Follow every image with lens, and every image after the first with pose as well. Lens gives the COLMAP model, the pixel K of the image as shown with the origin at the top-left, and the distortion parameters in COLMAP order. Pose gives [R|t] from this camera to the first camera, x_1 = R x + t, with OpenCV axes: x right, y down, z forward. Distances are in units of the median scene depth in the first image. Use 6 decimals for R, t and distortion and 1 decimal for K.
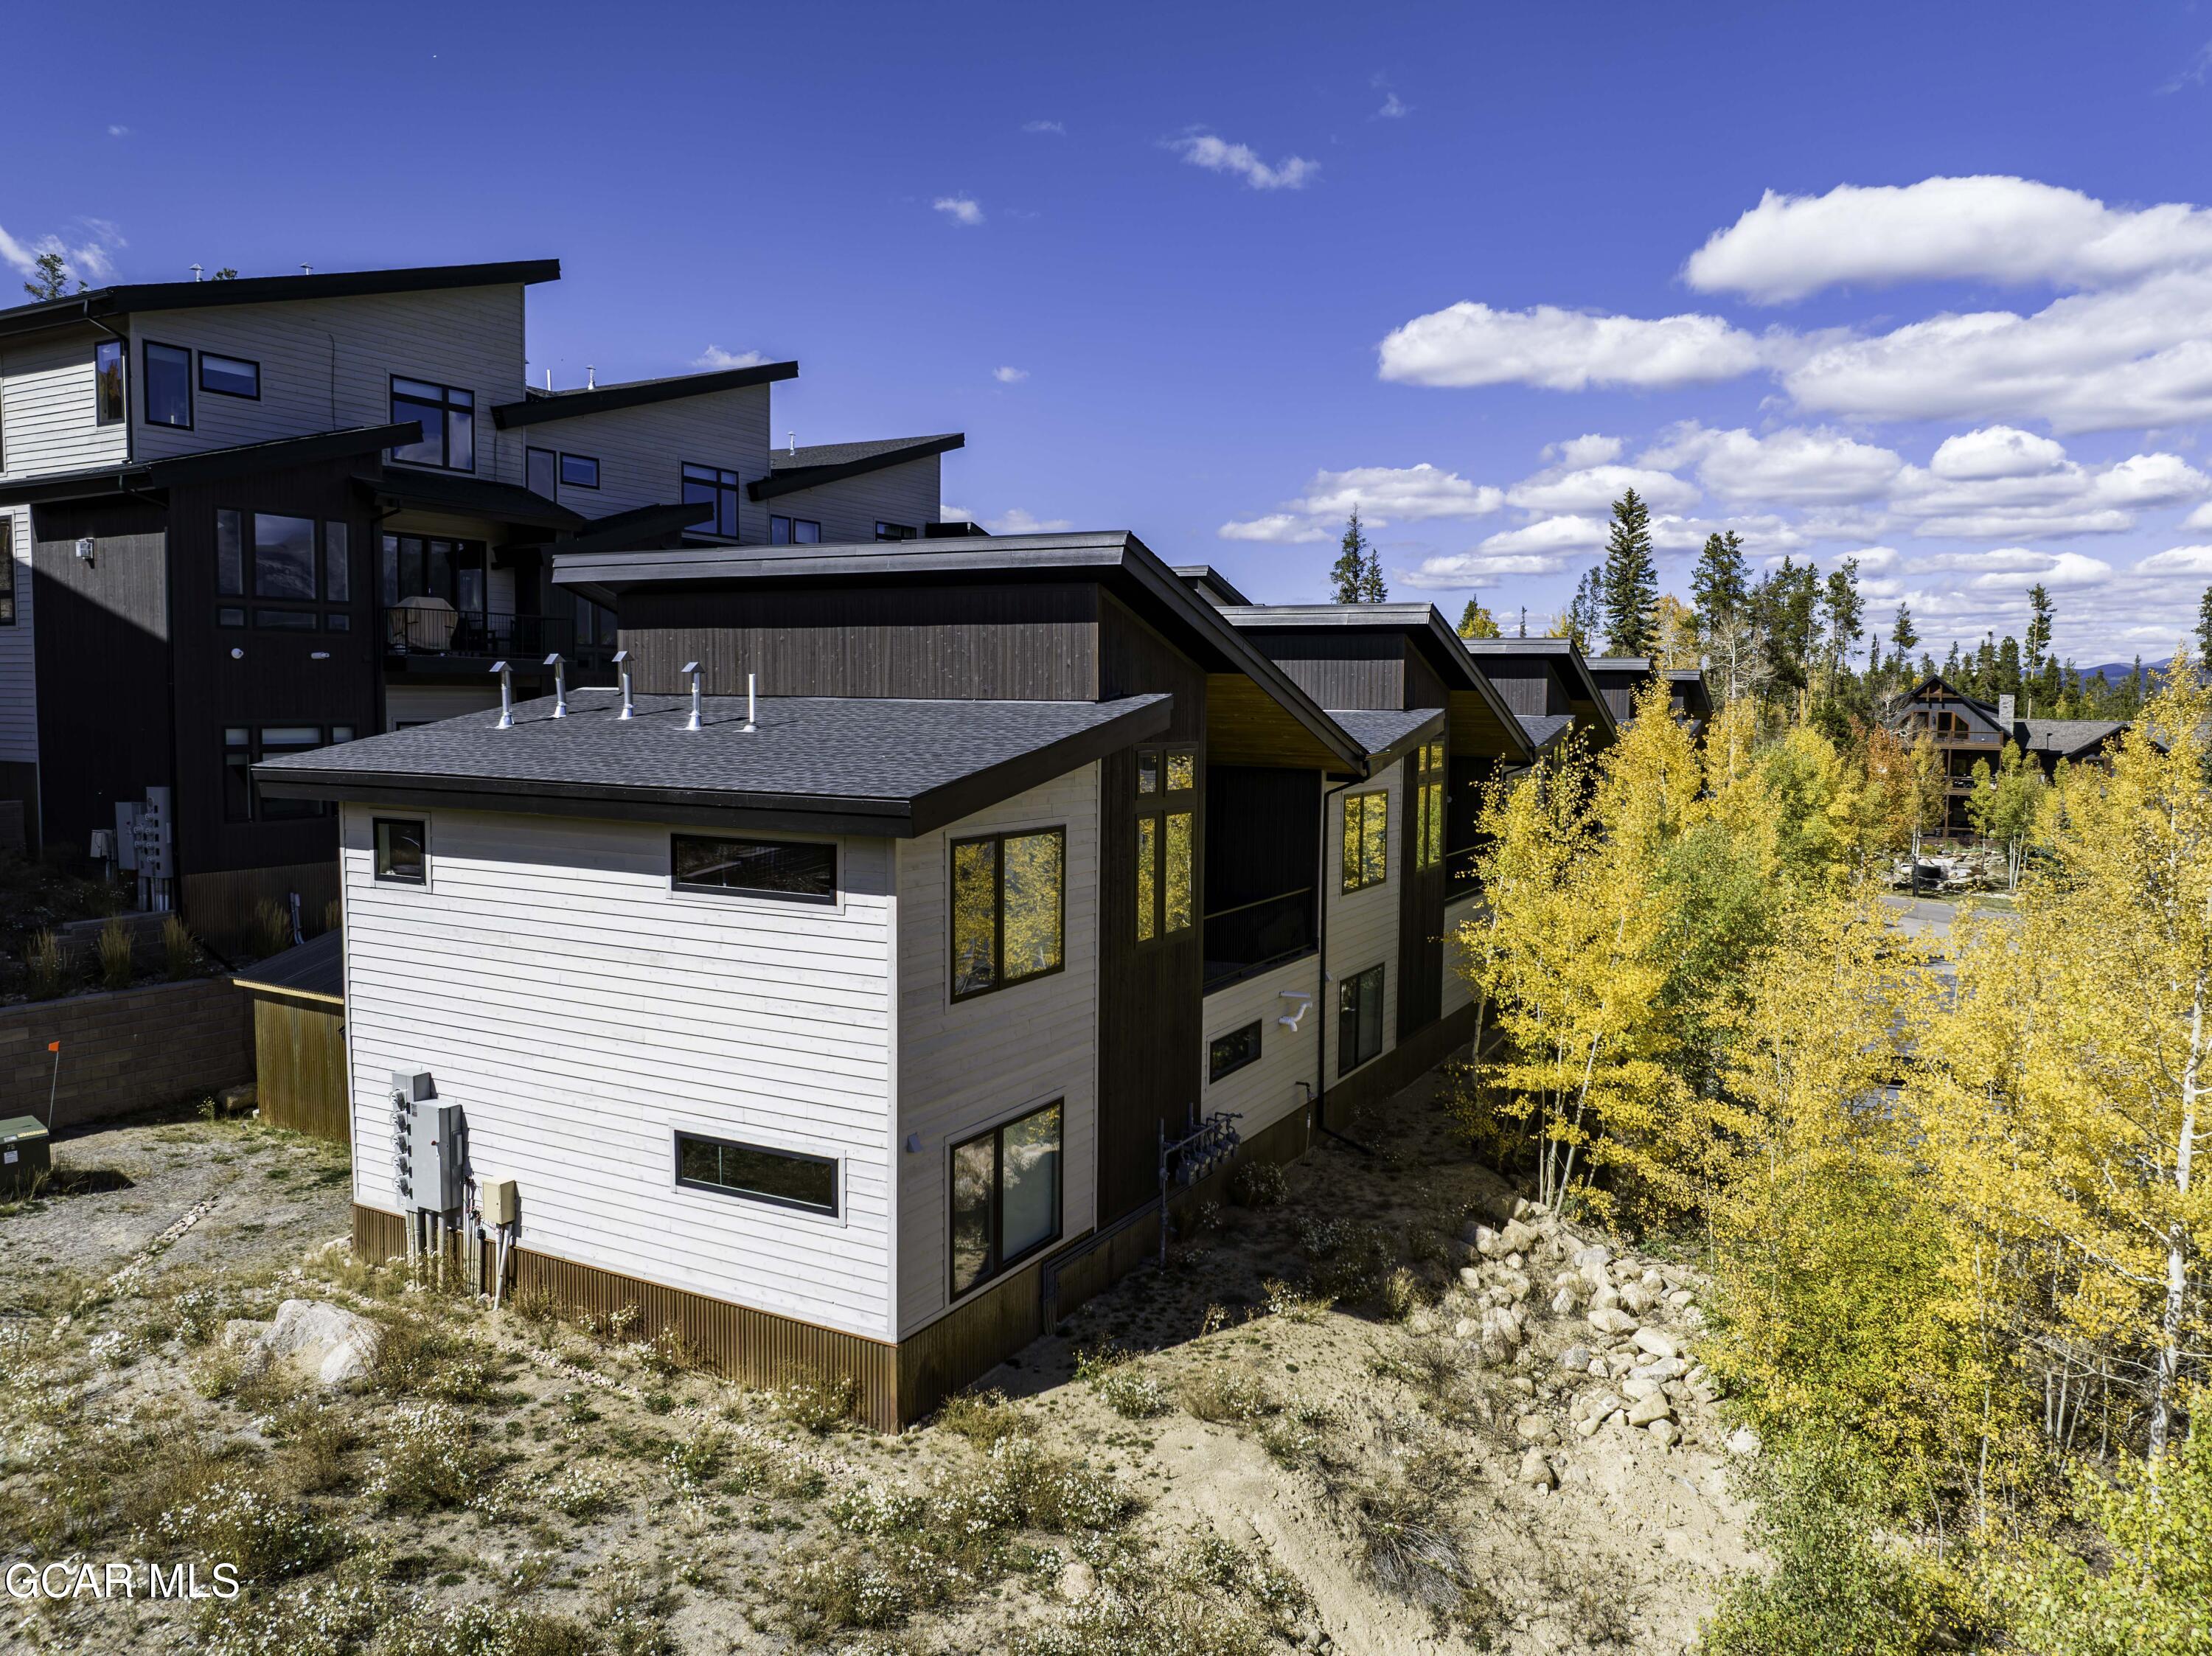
lens RADIAL K [[1547.1, 0, 1117.7], [0, 1547.1, 820.5], [0, 0, 1]] dist [-0.040638, 0.001627]
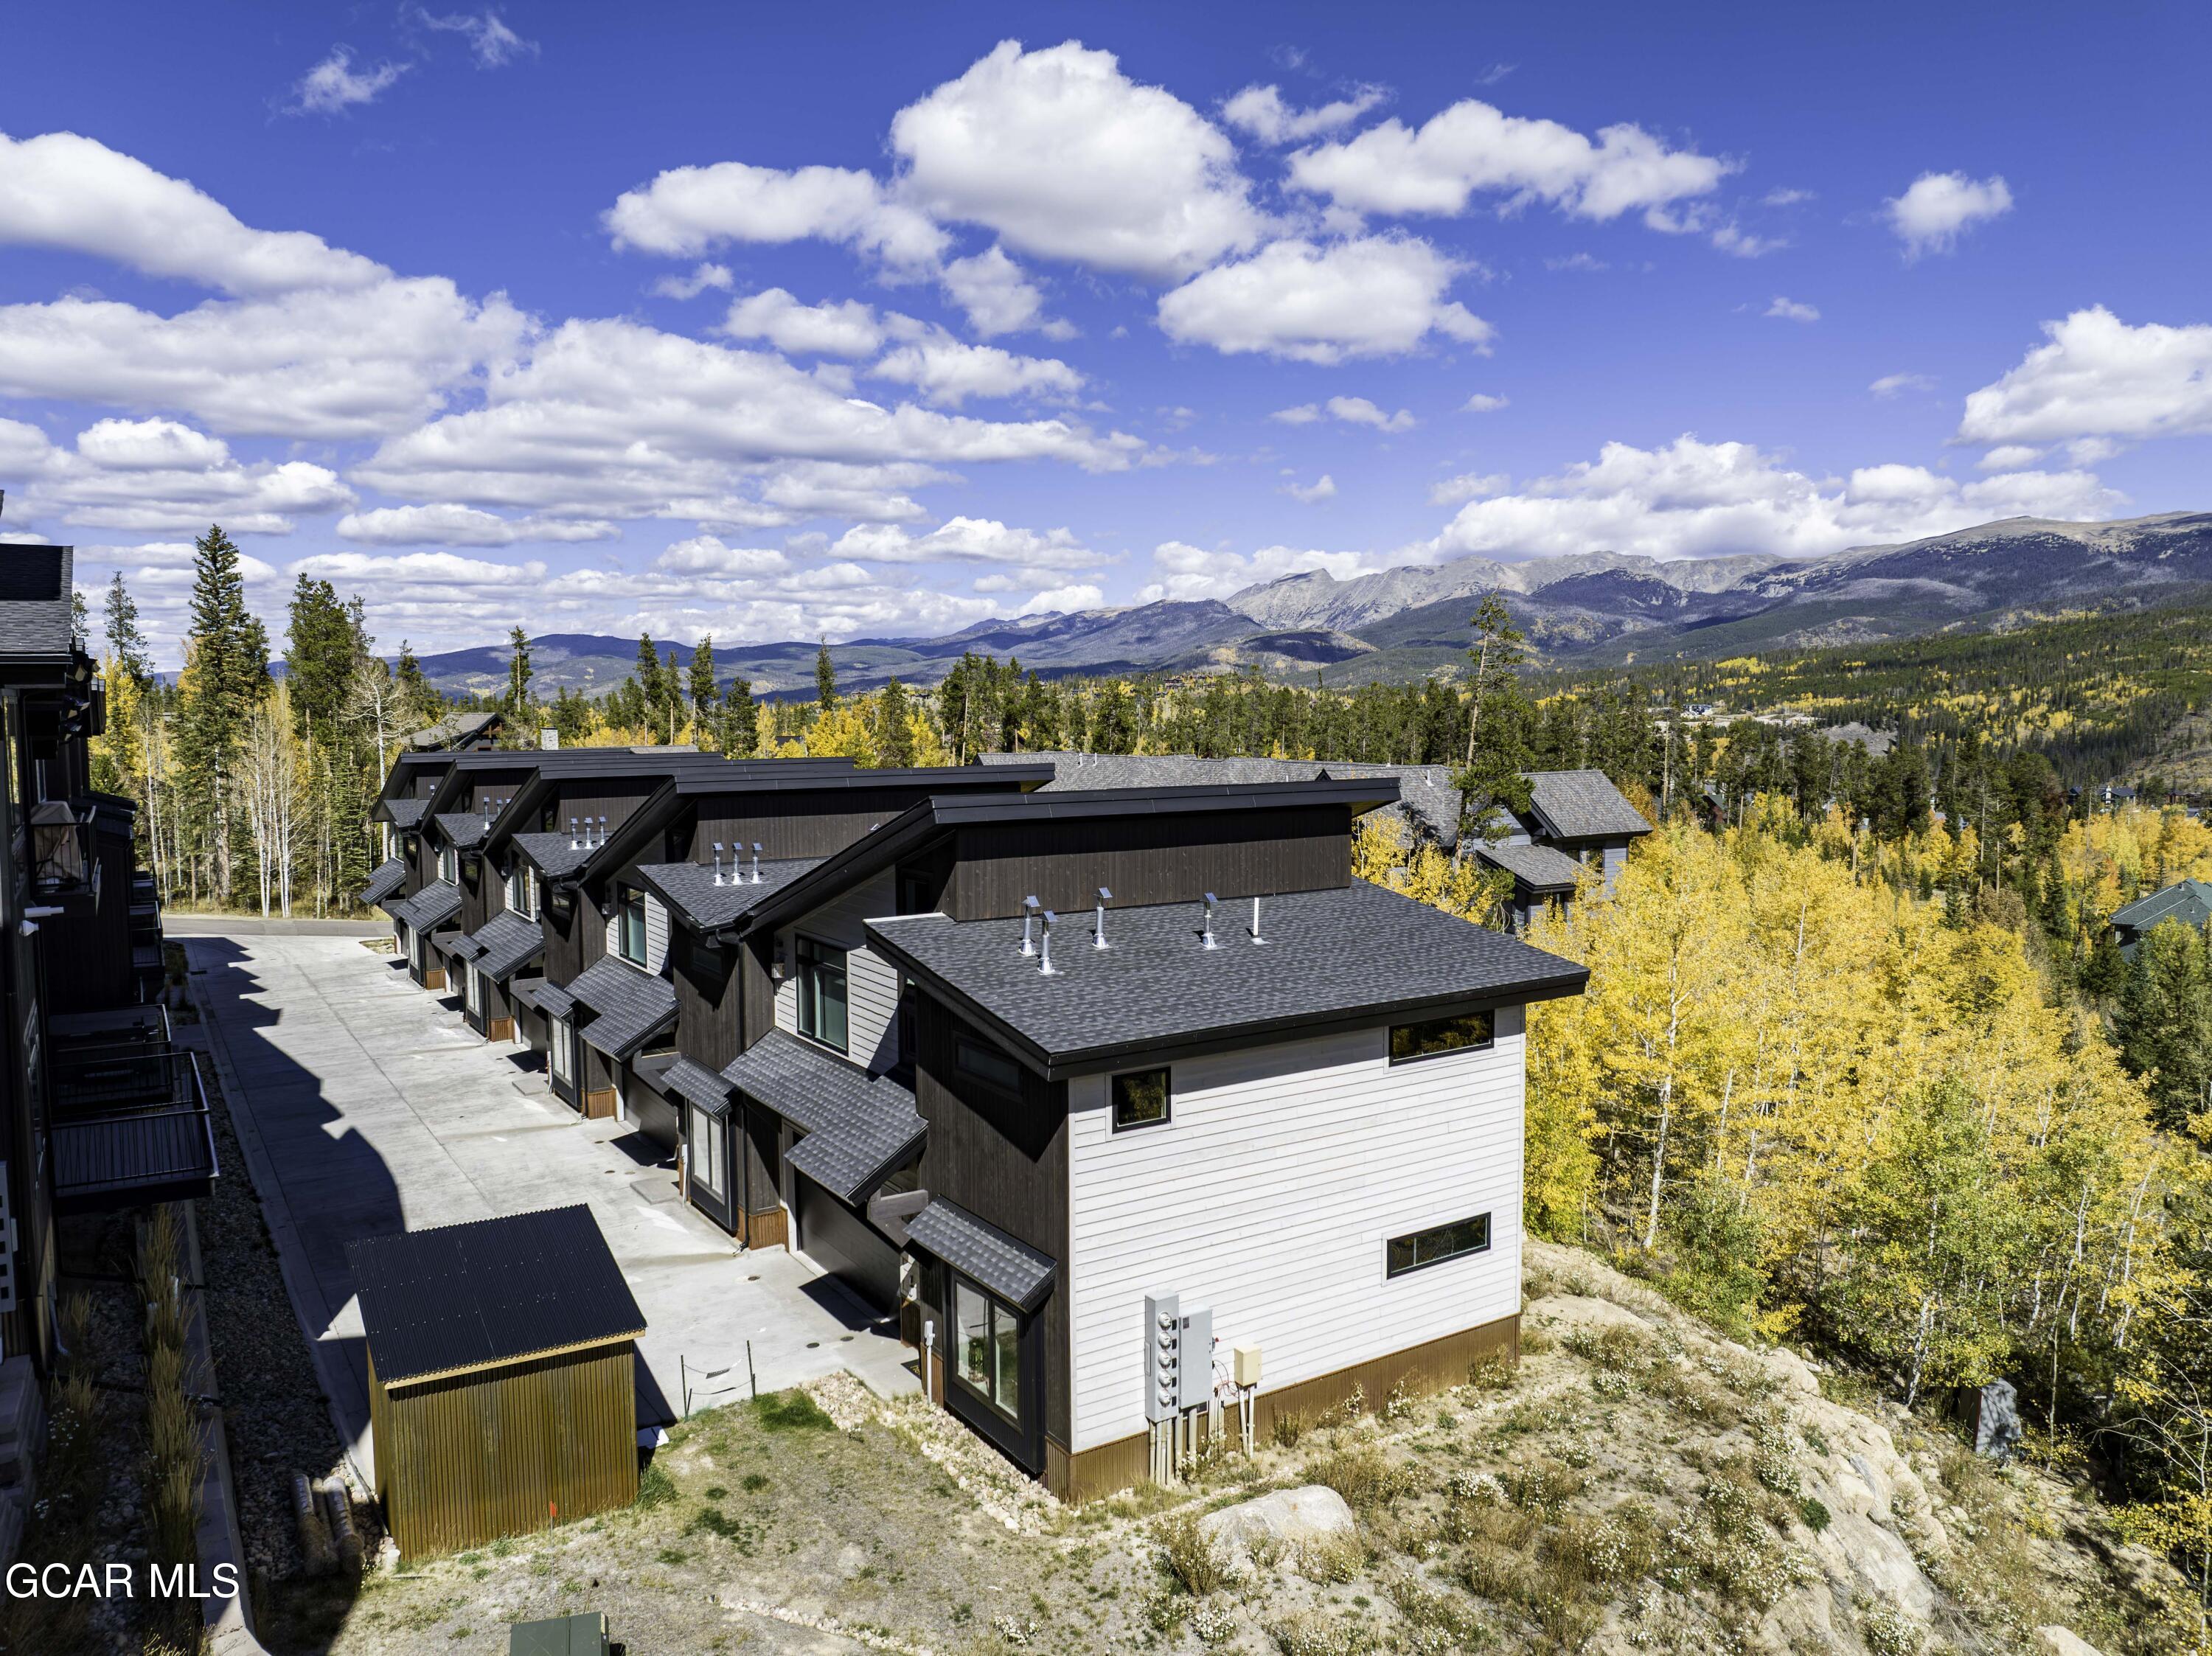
lens RADIAL K [[1547.1, 0, 1117.1], [0, 1547.1, 833.5], [0, 0, 1]] dist [-0.040638, 0.001627]
pose [[0.478070, -0.086534, 0.874049, -1.575578], [0.077557, 0.995407, 0.056128, -0.255443], [-0.874891, 0.040955, 0.482585, 0.537125]]
